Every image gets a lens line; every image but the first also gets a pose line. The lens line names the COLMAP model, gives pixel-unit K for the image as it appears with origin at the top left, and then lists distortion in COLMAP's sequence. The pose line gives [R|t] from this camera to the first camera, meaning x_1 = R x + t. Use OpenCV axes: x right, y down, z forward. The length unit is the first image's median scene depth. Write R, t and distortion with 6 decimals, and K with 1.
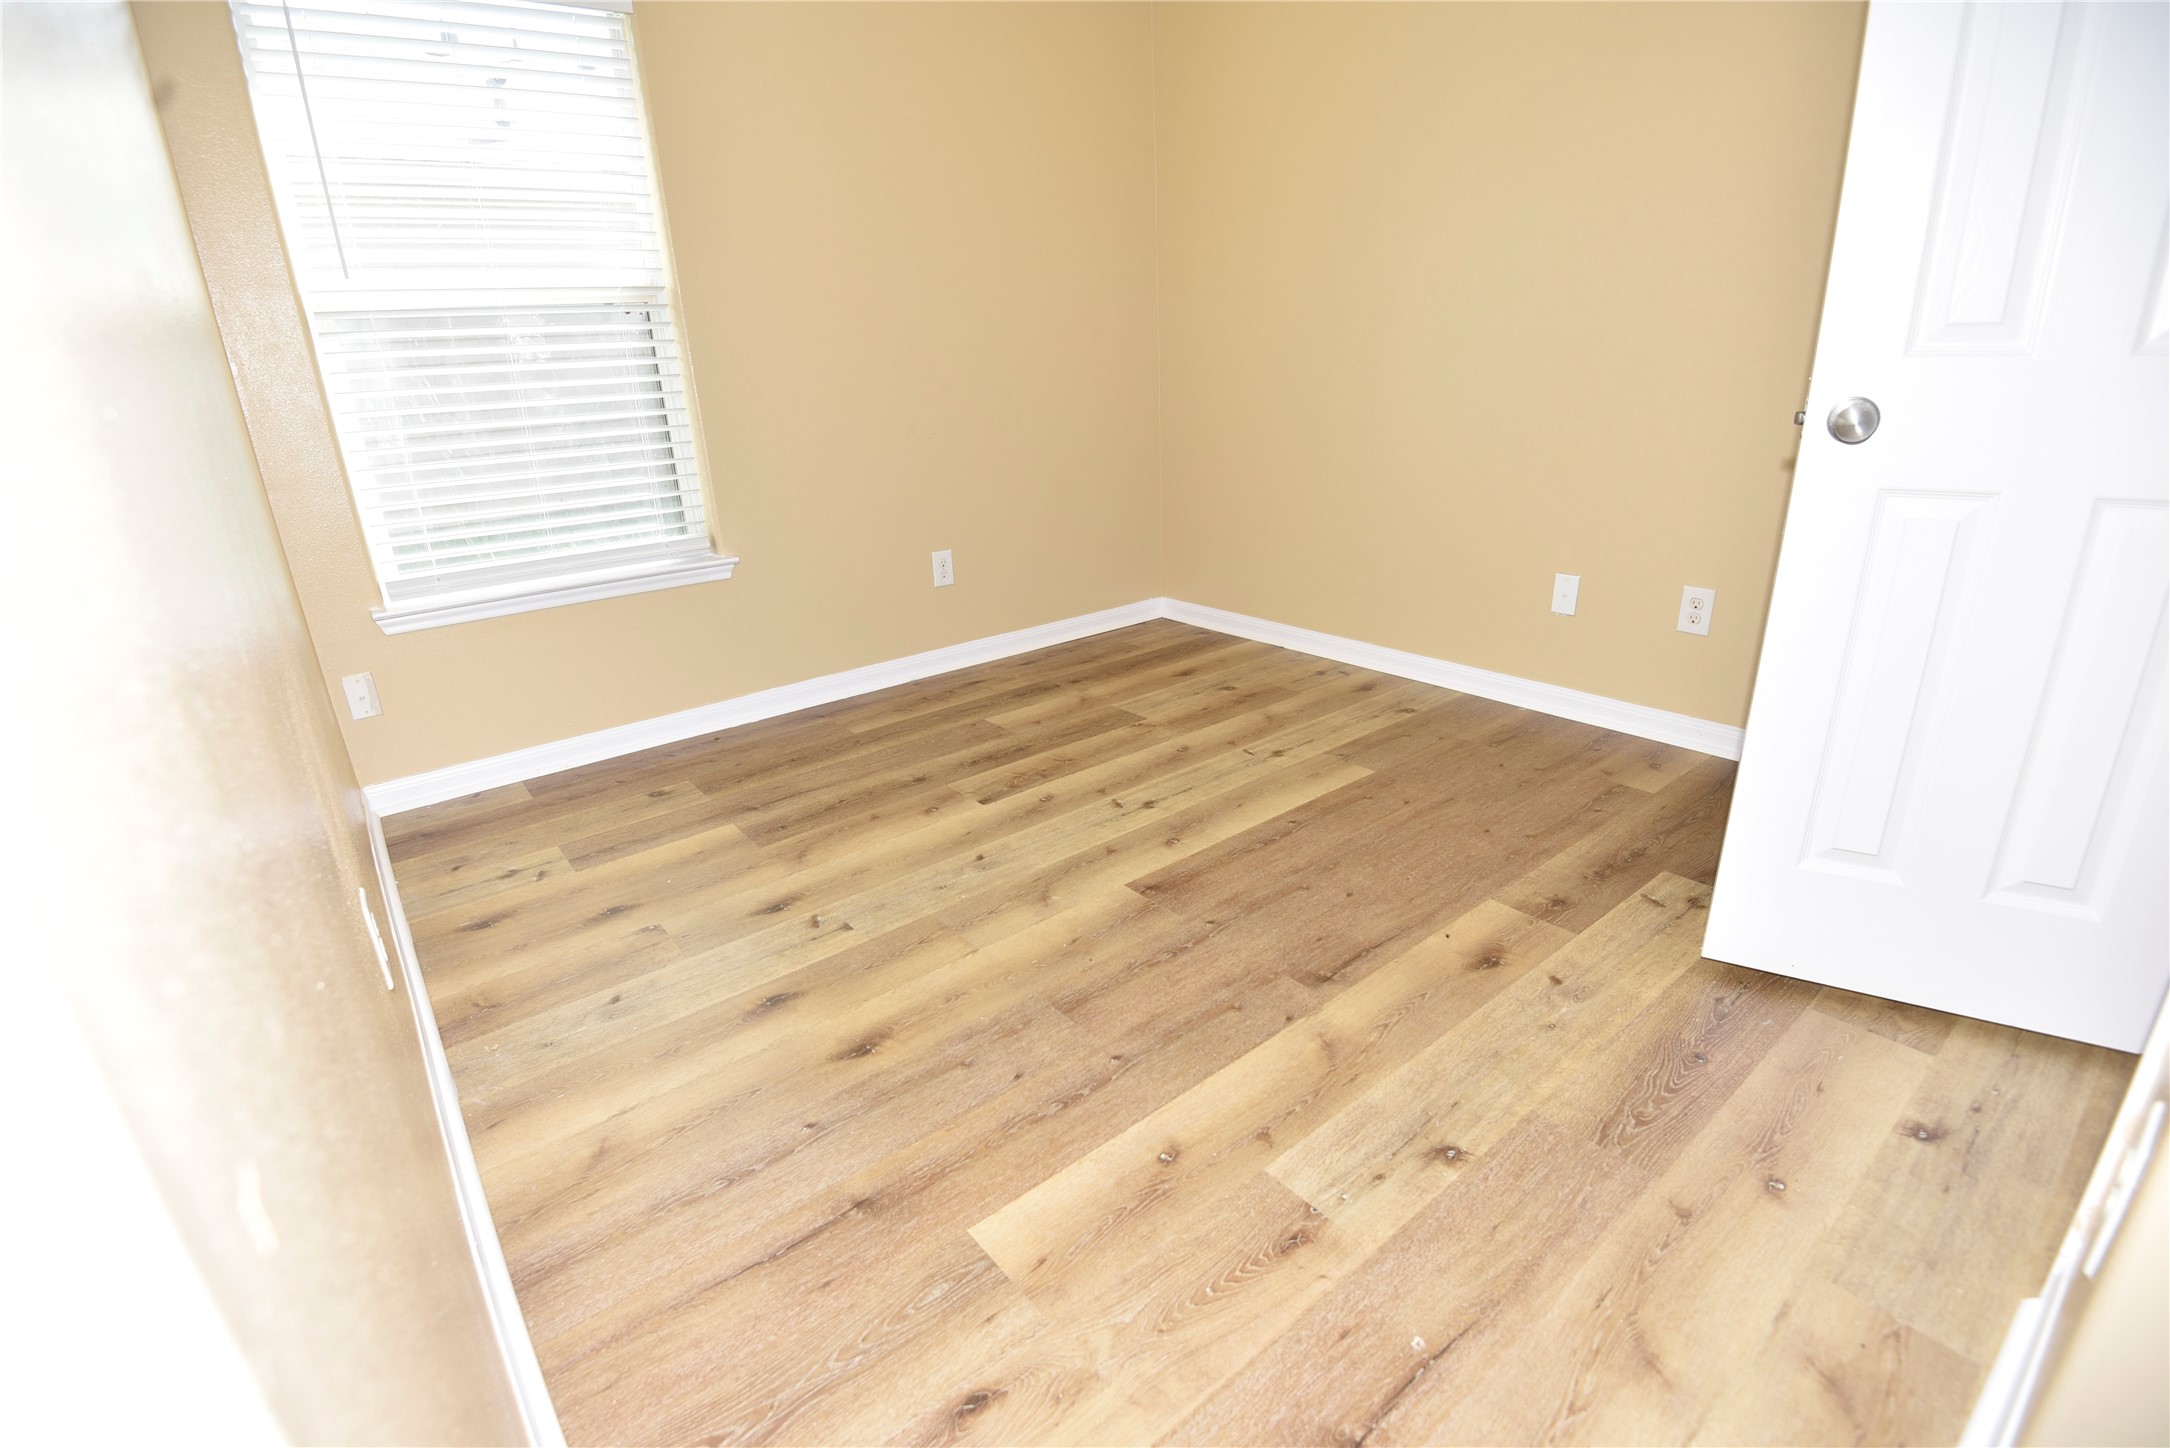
lens RADIAL K [[1003.0, 0, 1108.2], [0, 1003.0, 722.3], [0, 0, 1]] dist [-0.023284, -0.013872]
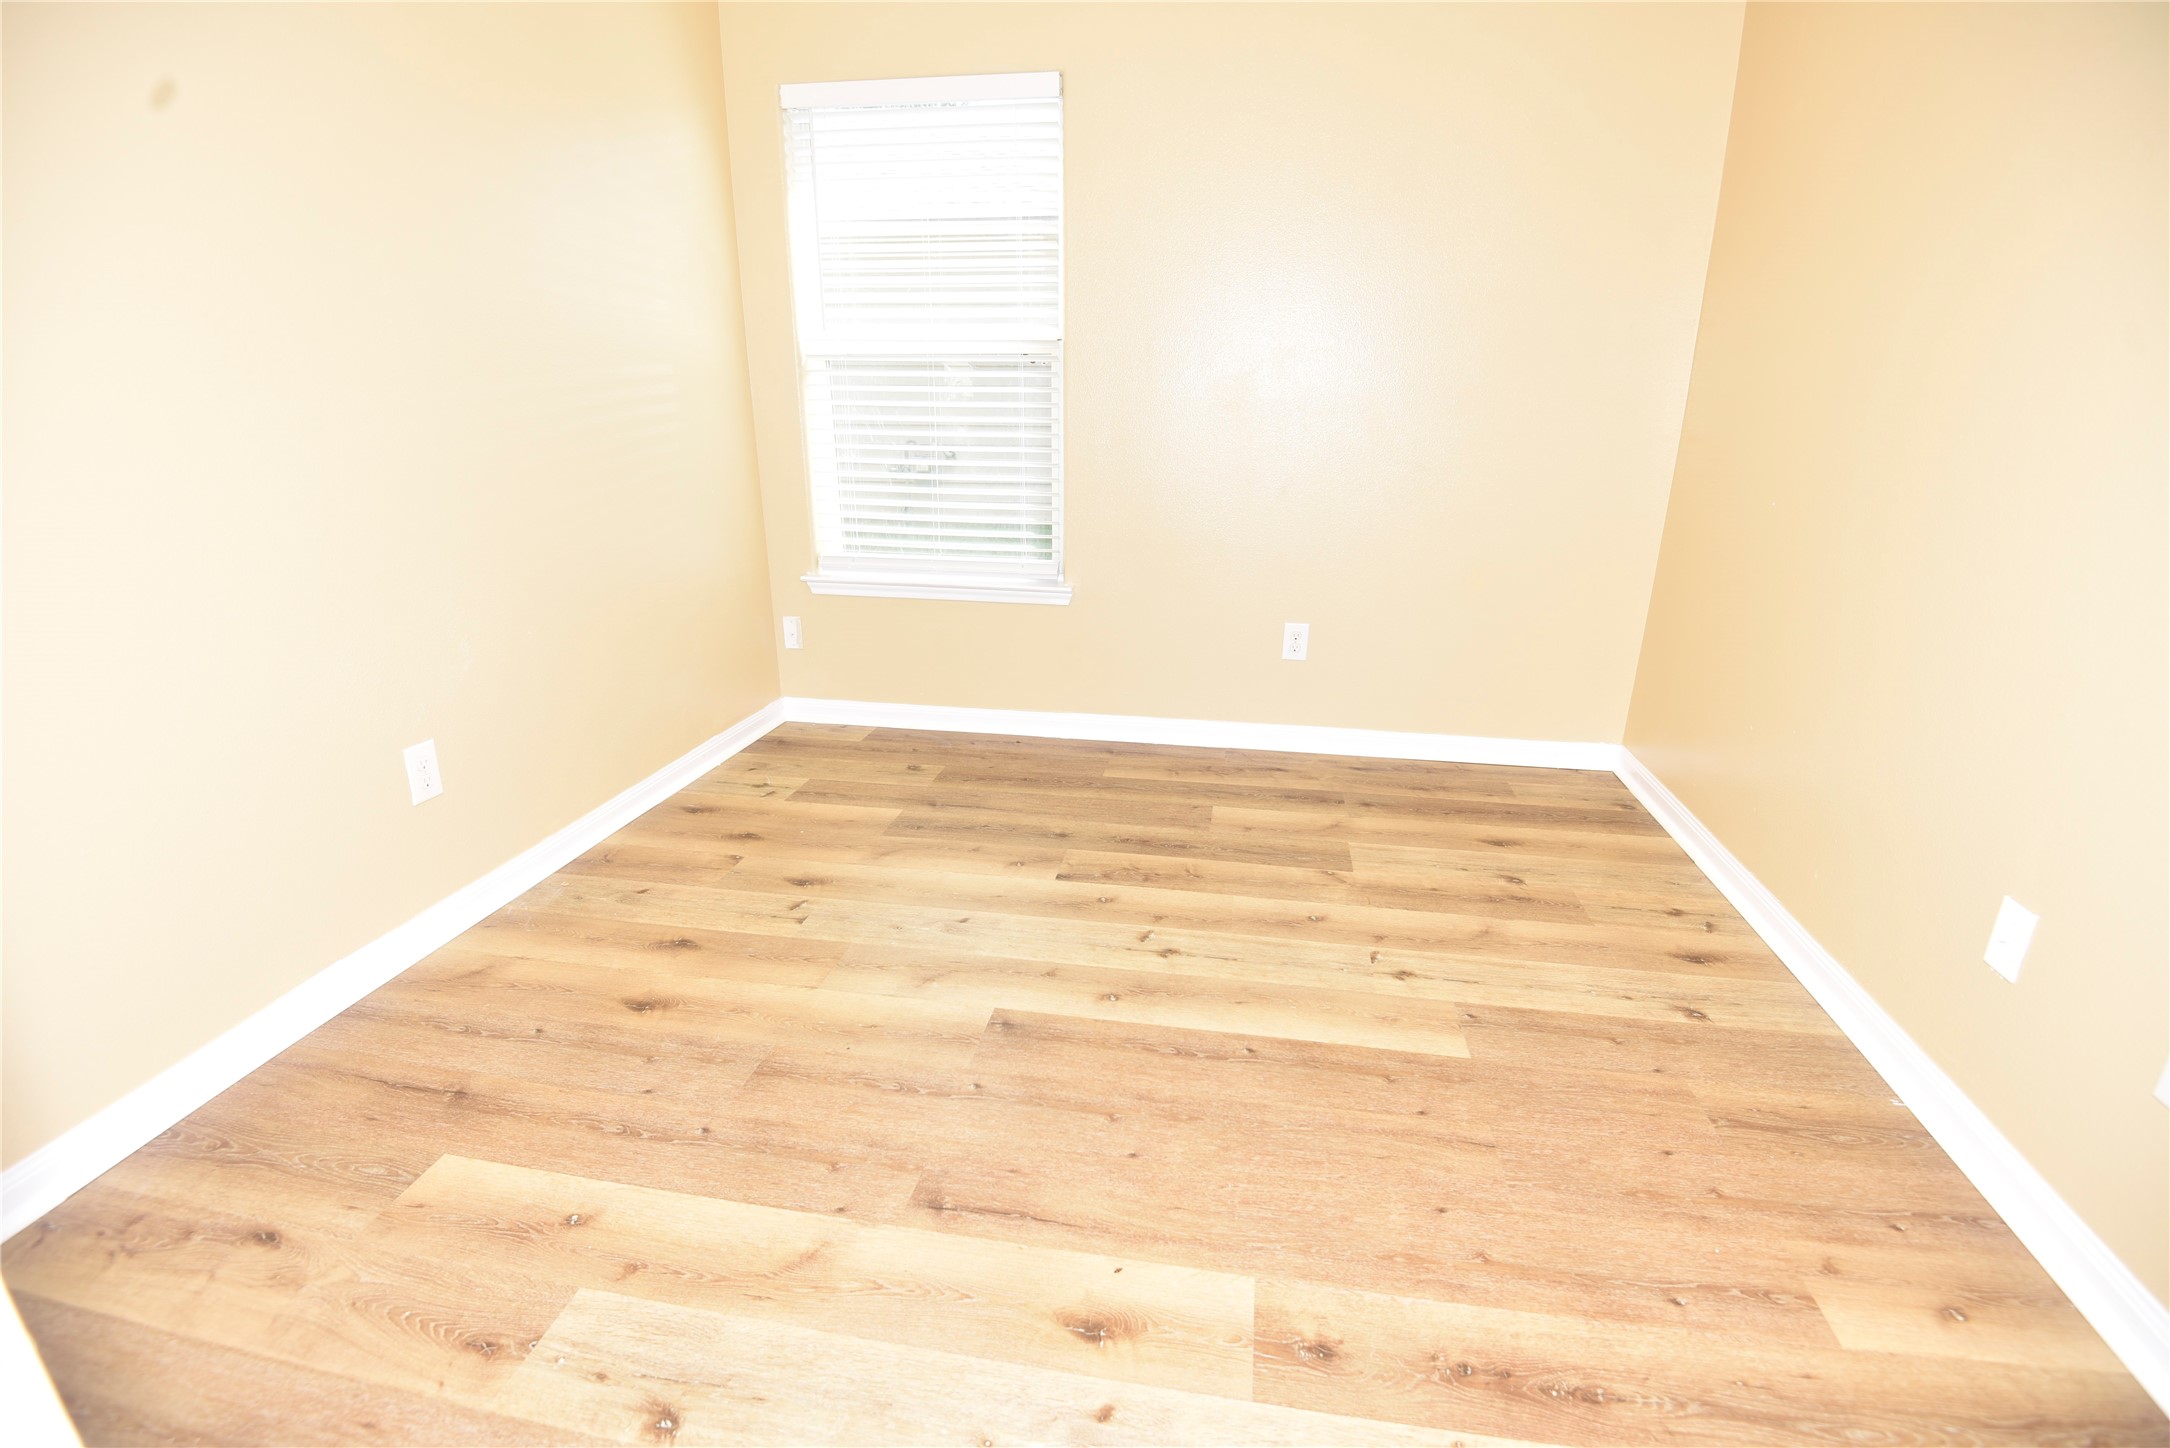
lens RADIAL K [[1003.0, 0, 1084.5], [0, 1003.0, 731.0], [0, 0, 1]] dist [-0.023284, -0.013872]
pose [[0.656130, 0.282087, -0.699943, 0.527337], [-0.292896, 0.949991, 0.108298, -0.166236], [0.695489, 0.133952, 0.705940, 0.312956]]
